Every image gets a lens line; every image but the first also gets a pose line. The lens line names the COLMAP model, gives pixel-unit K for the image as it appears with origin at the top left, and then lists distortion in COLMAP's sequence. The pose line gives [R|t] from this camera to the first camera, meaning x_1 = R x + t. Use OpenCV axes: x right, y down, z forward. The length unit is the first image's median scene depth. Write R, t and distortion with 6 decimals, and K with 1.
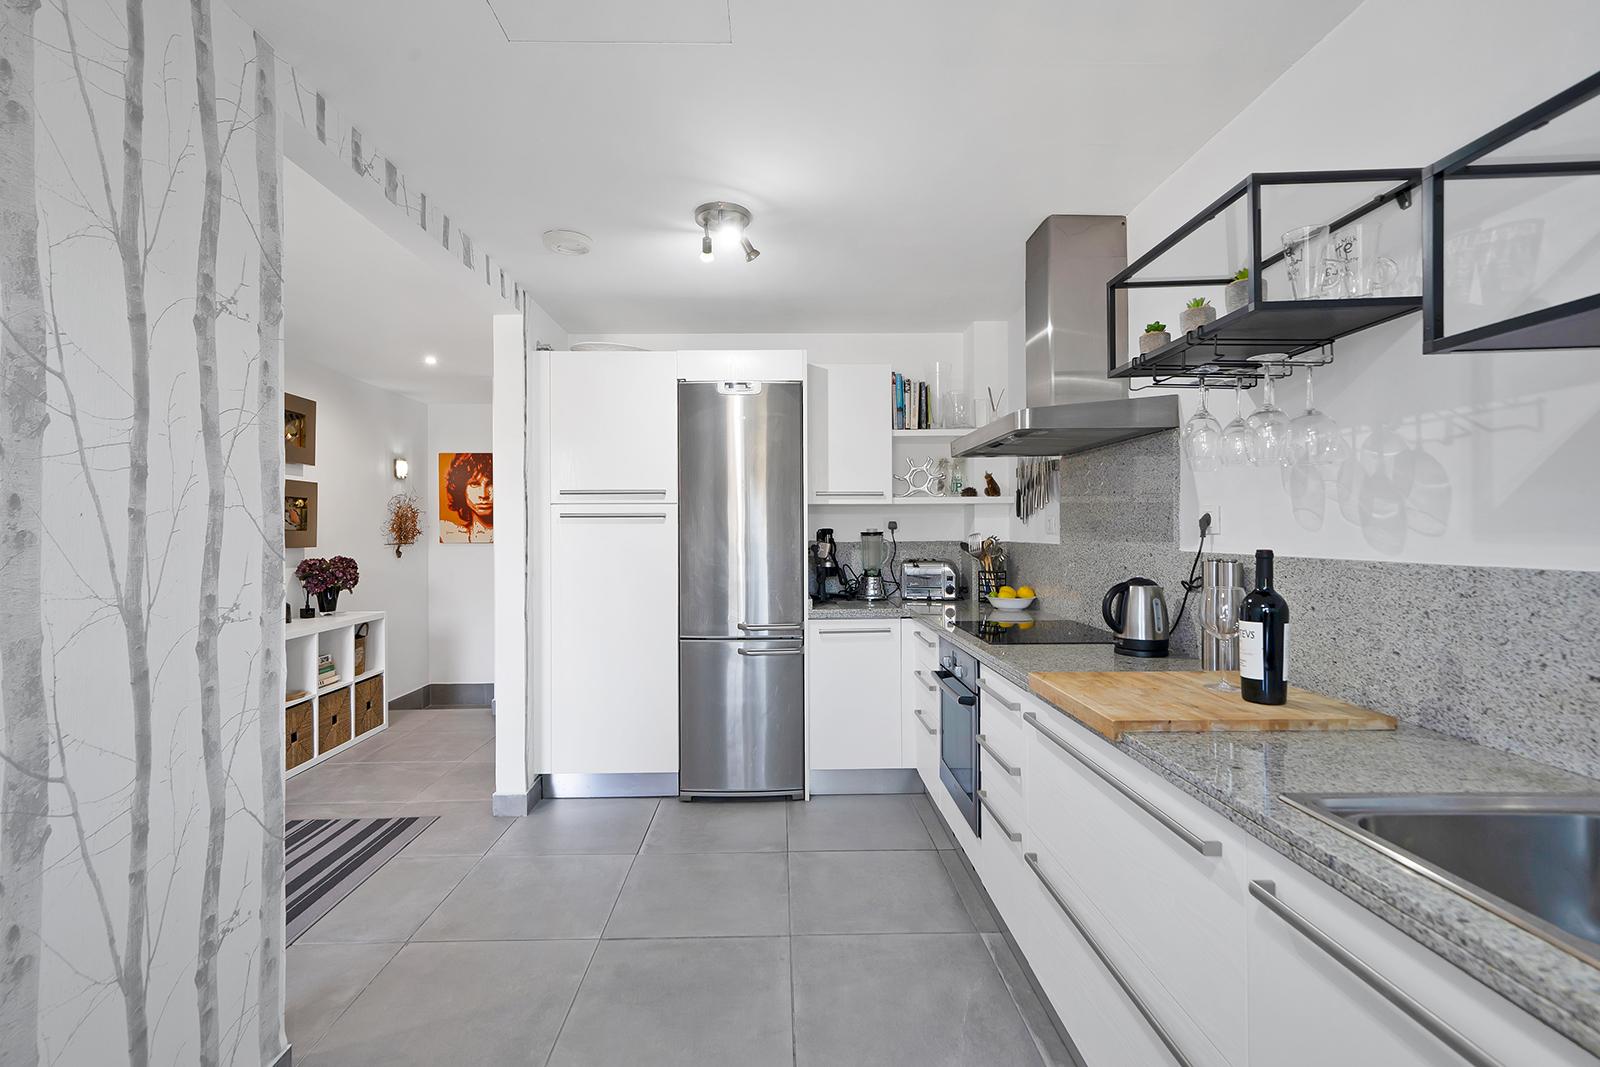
lens RADIAL K [[744.1, 0, 796.6], [0, 744.1, 532.4], [0, 0, 1]] dist [0.006019, 0.001392]
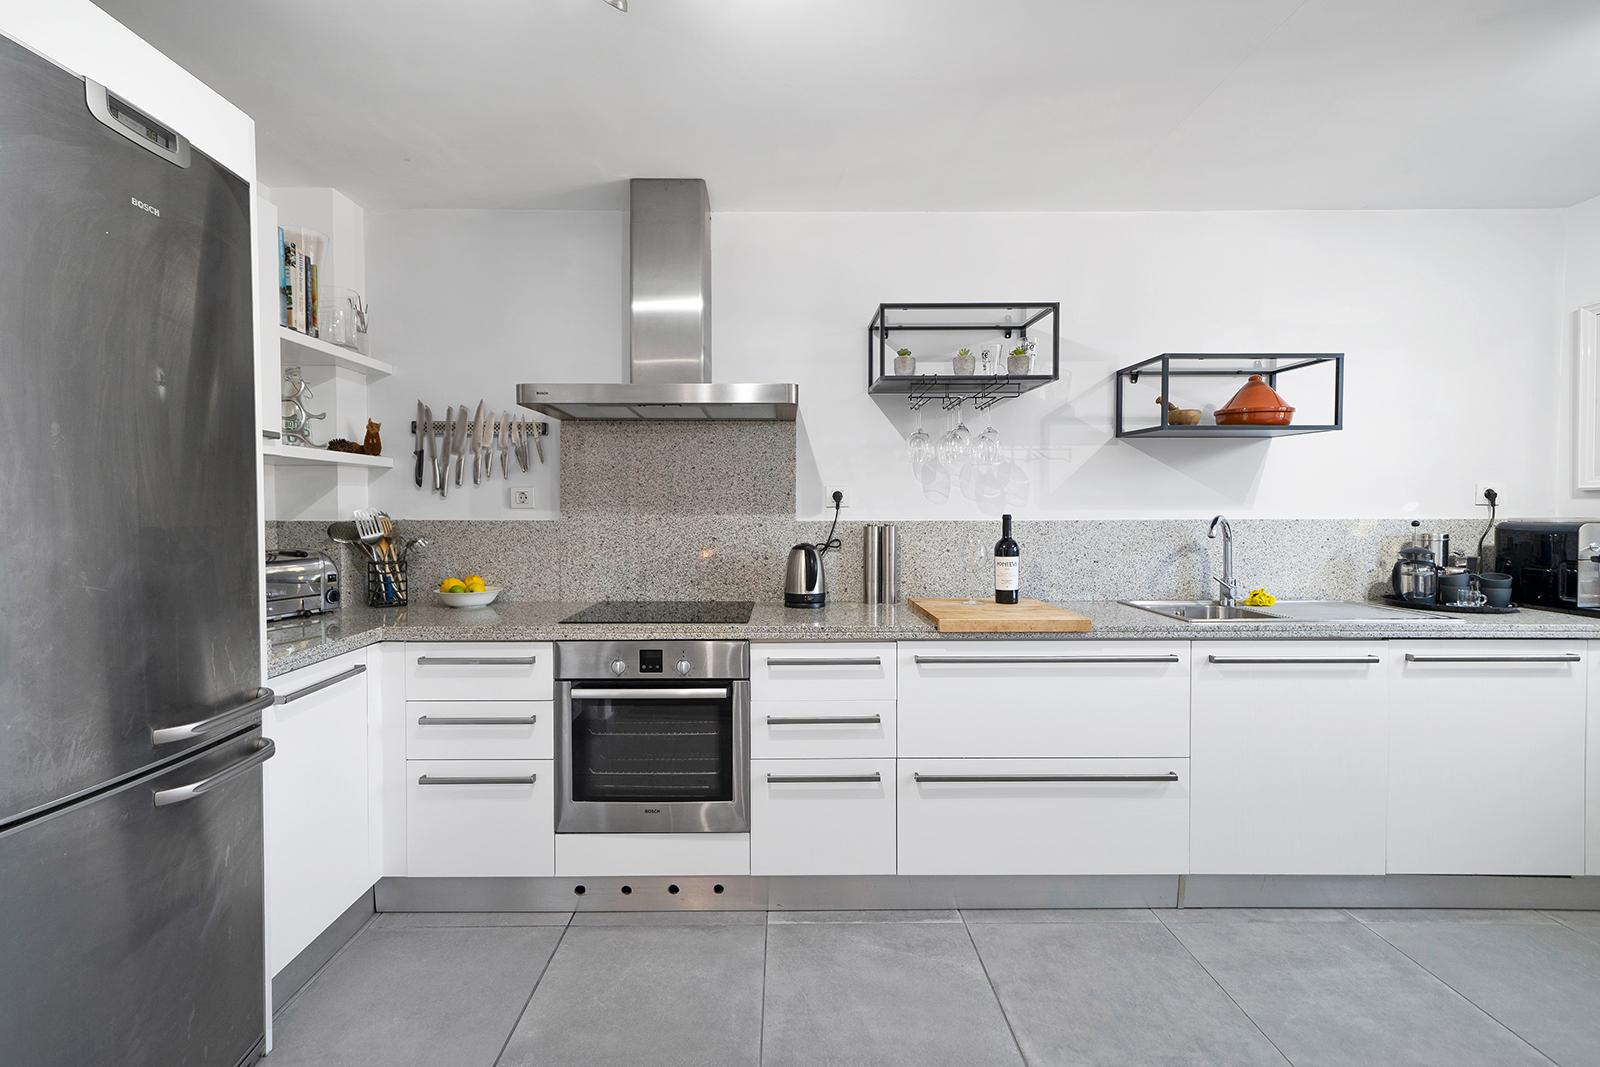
lens RADIAL K [[744.1, 0, 796.7], [0, 744.1, 523.2], [0, 0, 1]] dist [0.006019, 0.001392]
pose [[-0.001024, -0.013247, 0.999912, -0.939764], [0.004781, 0.999901, 0.013252, 0.016130], [-0.999988, 0.004794, -0.000961, 1.293580]]
